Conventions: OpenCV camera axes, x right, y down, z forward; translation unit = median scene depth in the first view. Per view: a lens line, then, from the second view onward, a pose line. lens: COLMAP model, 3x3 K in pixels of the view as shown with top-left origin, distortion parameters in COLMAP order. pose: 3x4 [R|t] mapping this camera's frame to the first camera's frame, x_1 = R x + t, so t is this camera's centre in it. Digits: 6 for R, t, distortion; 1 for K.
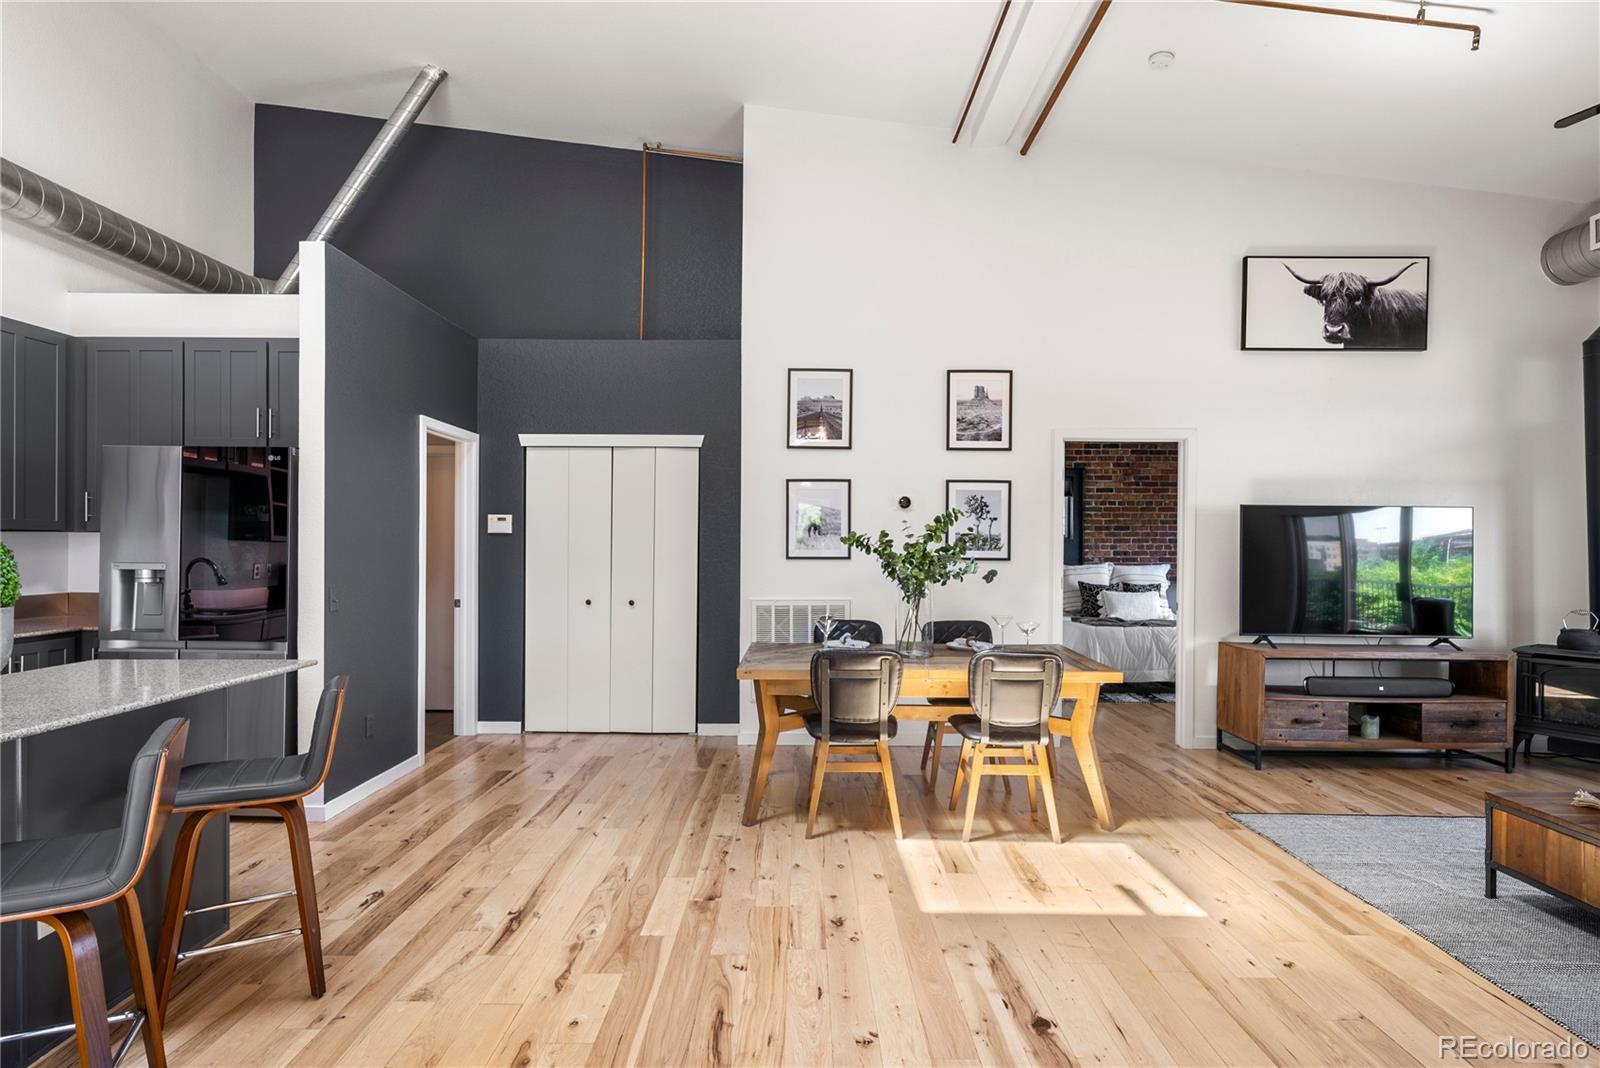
lens RADIAL K [[831.4, 0, 794.8], [0, 831.4, 545.5], [0, 0, 1]] dist [0.001548, -0.000372]
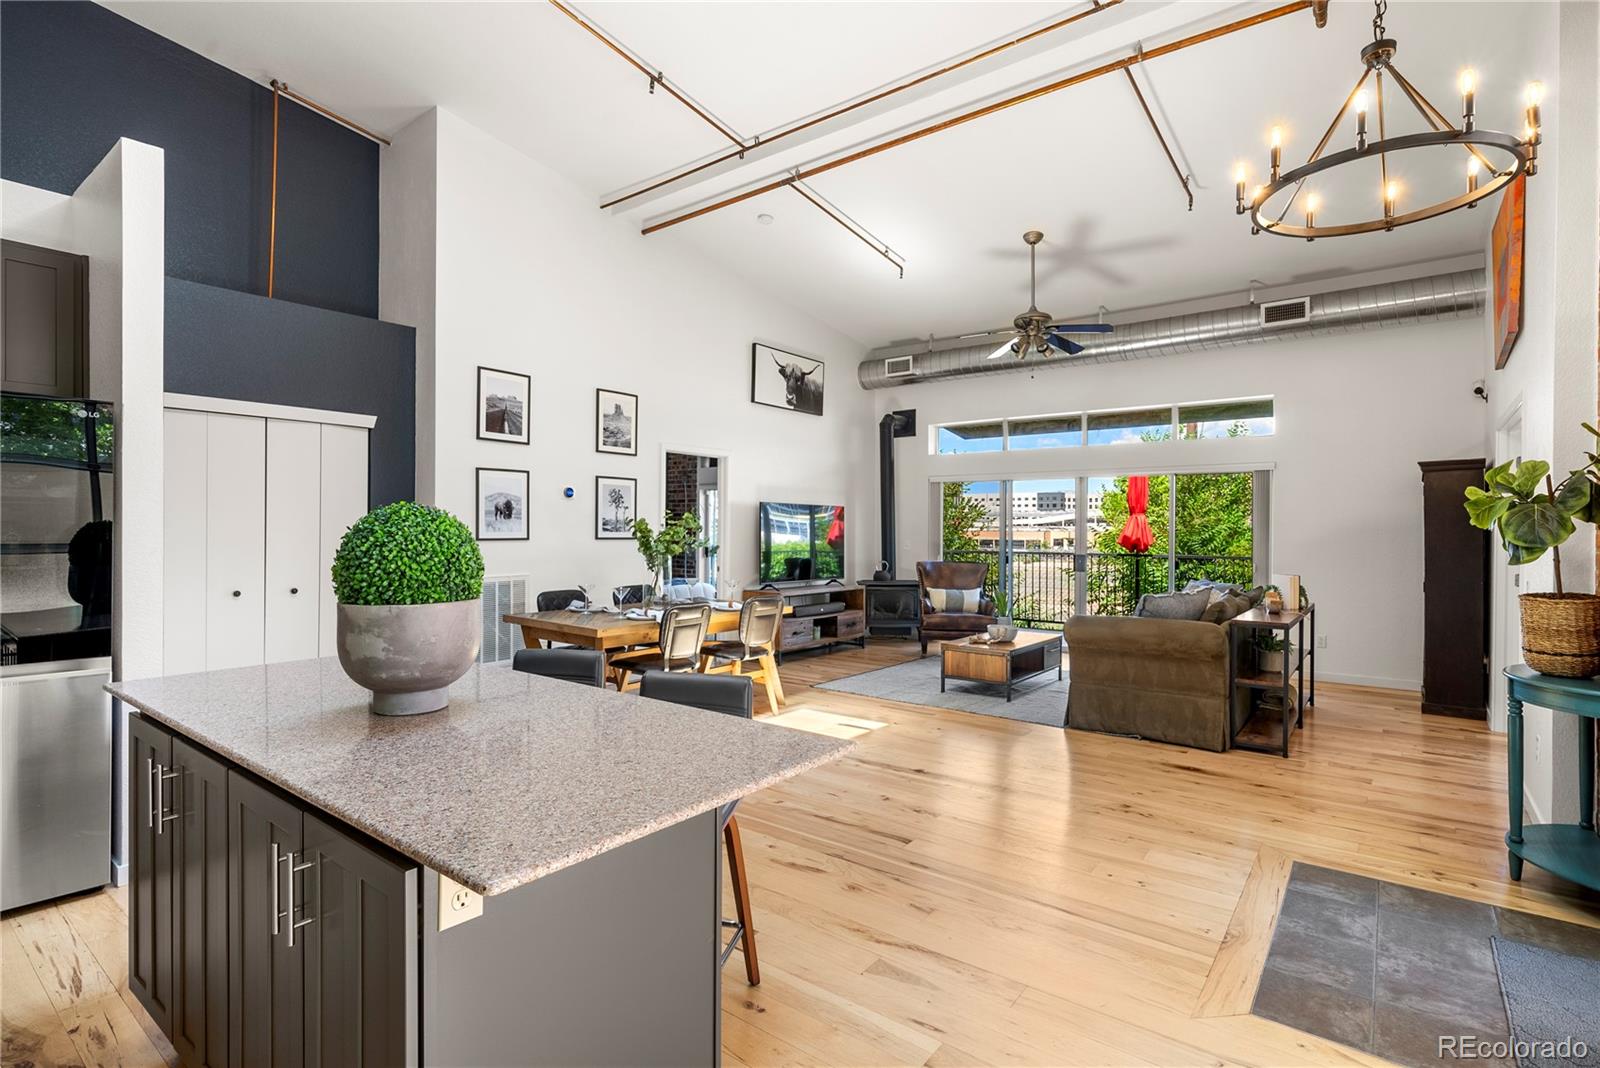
lens RADIAL K [[783.7, 0, 796.2], [0, 783.7, 530.5], [0, 0, 1]] dist [0.013963, 0.000214]
pose [[0.609103, -0.004221, 0.793080, -0.581633], [-0.002997, 0.999966, 0.007624, -0.006206], [-0.793085, -0.007021, 0.609070, 0.039317]]
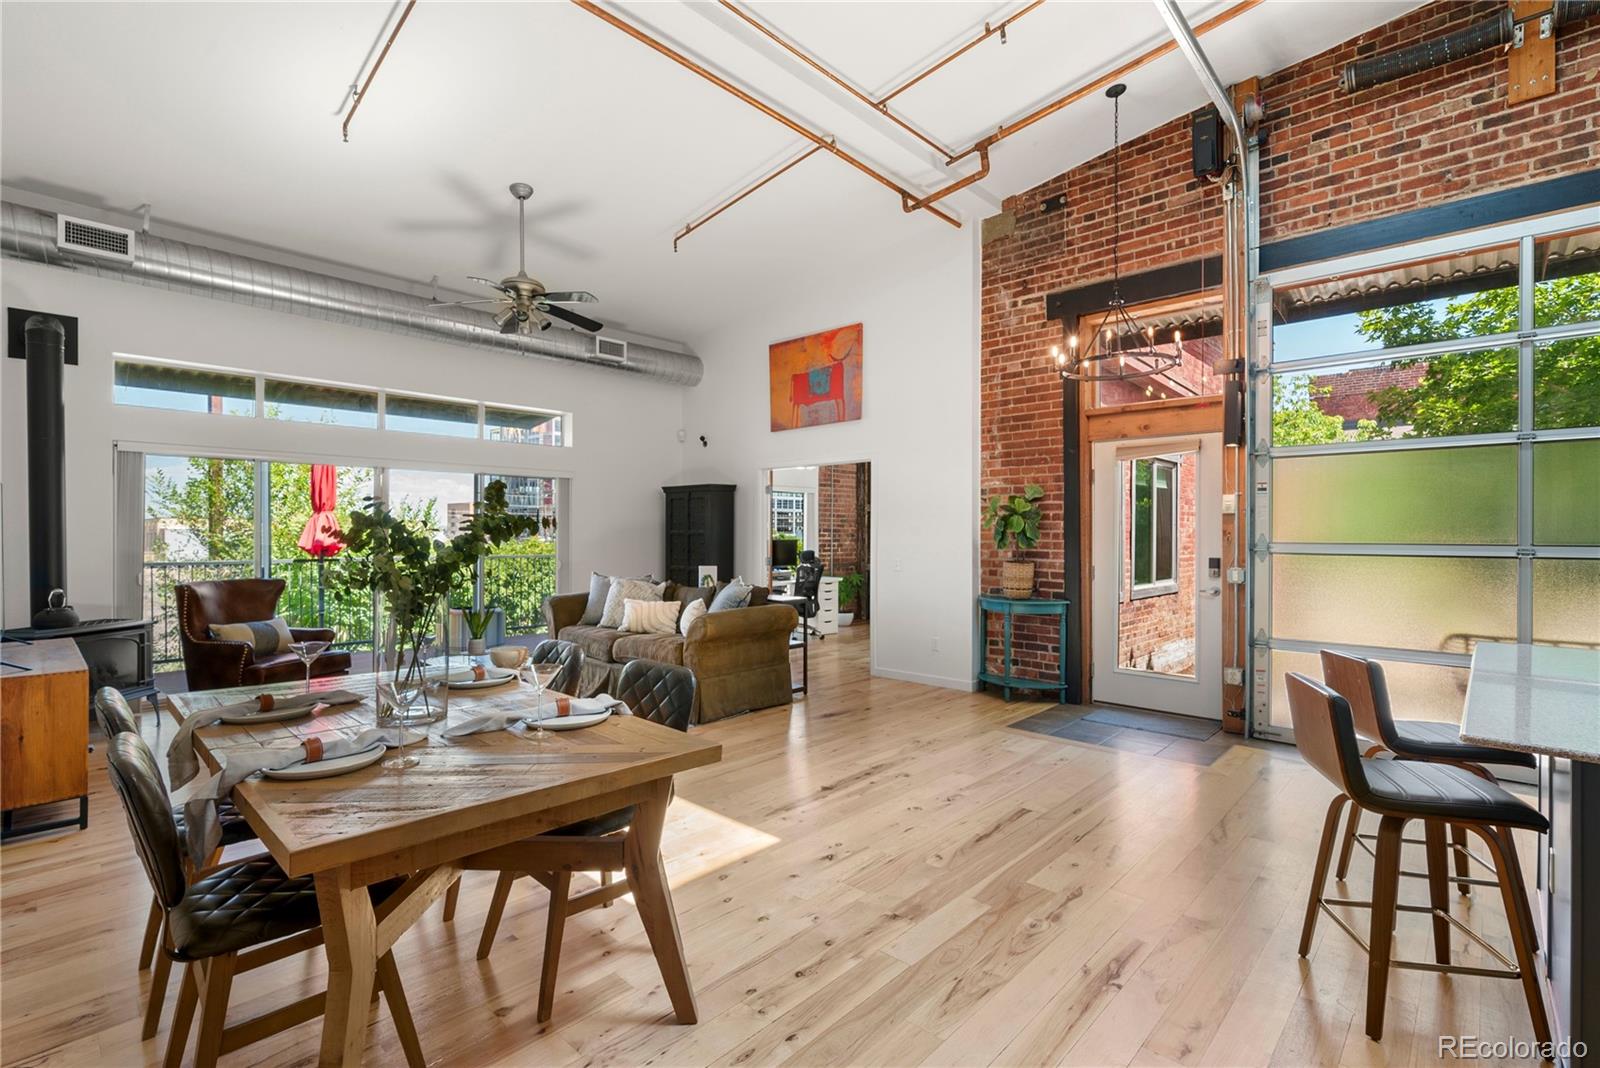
lens RADIAL K [[738.1, 0, 794.5], [0, 738.1, 532.7], [0, 0, 1]] dist [-0.000786, 0.000855]
pose [[-0.731492, -0.006394, 0.681820, -0.330289], [-0.006776, 0.999975, 0.002108, -0.001385], [-0.681816, -0.003078, -0.731517, 0.961759]]
